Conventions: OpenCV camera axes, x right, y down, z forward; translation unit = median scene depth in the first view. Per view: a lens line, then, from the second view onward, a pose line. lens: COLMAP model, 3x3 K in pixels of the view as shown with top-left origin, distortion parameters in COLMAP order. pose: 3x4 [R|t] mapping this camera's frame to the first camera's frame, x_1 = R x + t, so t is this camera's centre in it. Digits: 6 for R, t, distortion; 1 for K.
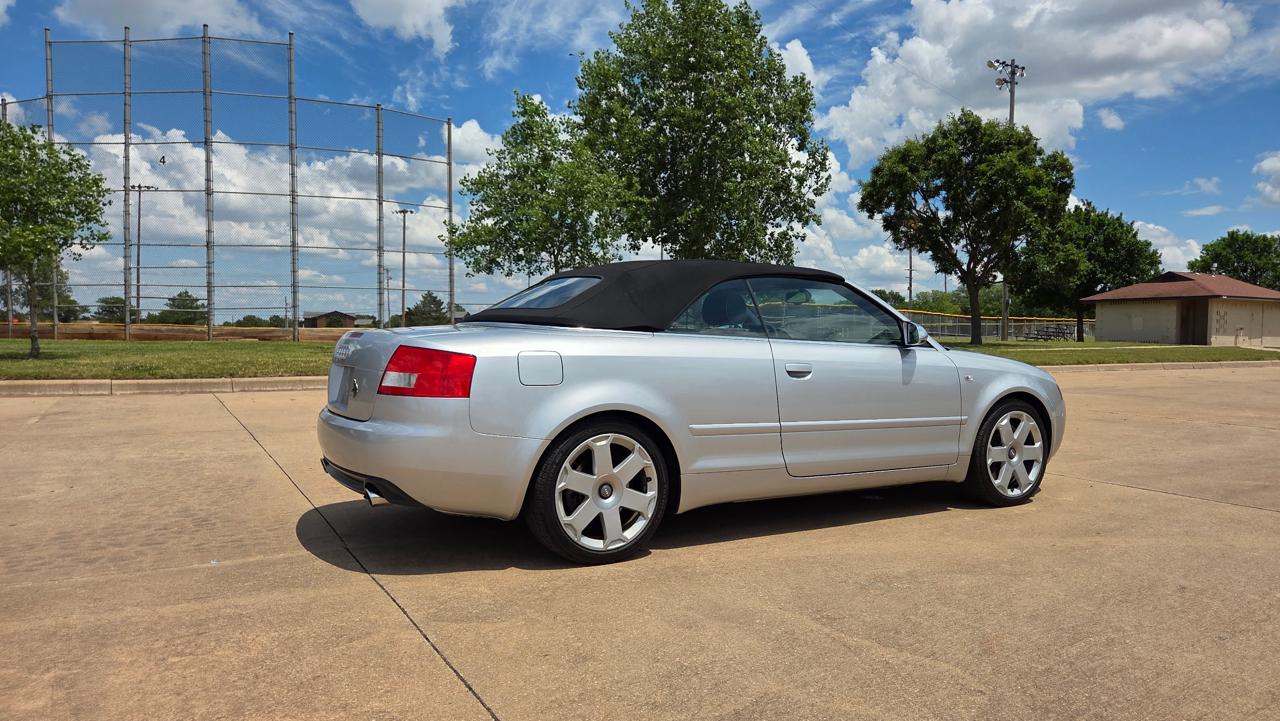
lens RADIAL K [[868.6, 0, 634.3], [0, 868.6, 358.0], [0, 0, 1]] dist [0.068409, -0.071096]
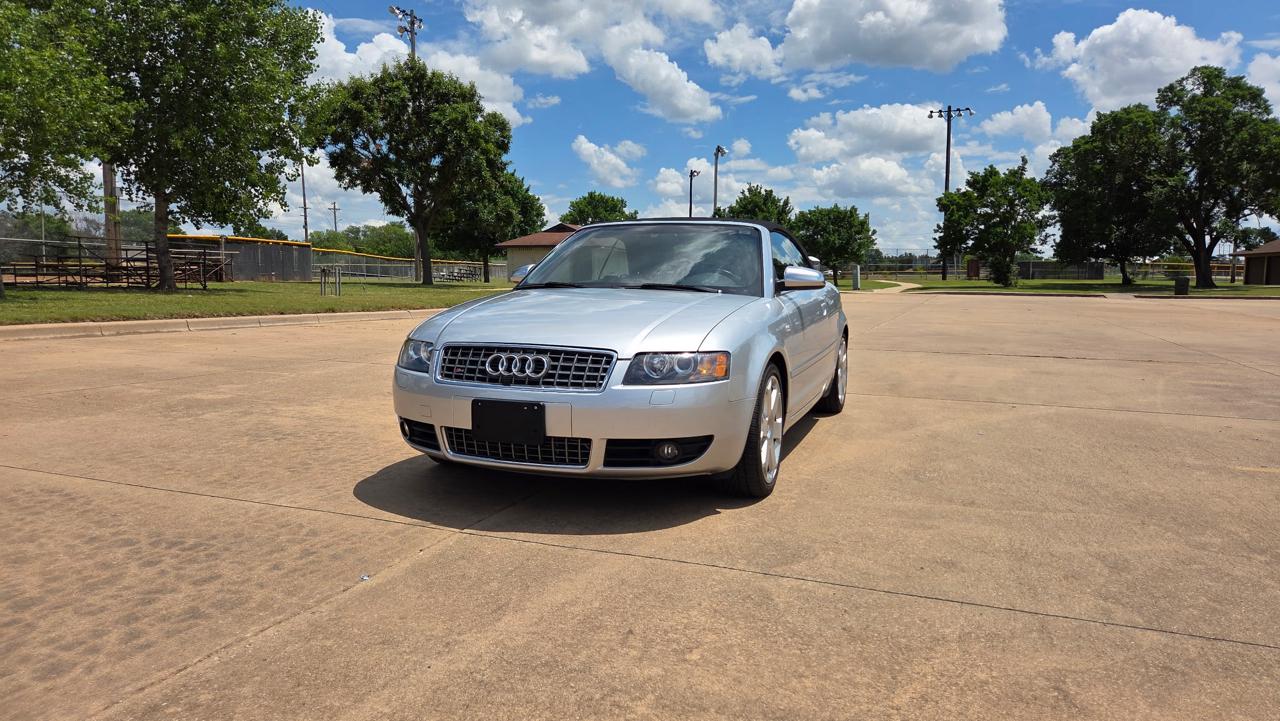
lens RADIAL K [[868.6, 0, 634.3], [0, 868.6, 358.0], [0, 0, 1]] dist [0.068409, -0.071096]
pose [[0.772460, -0.057853, 0.632423, -0.578160], [0.014882, 0.997217, 0.073047, -0.009222], [-0.634889, -0.047014, 0.771171, 0.201779]]
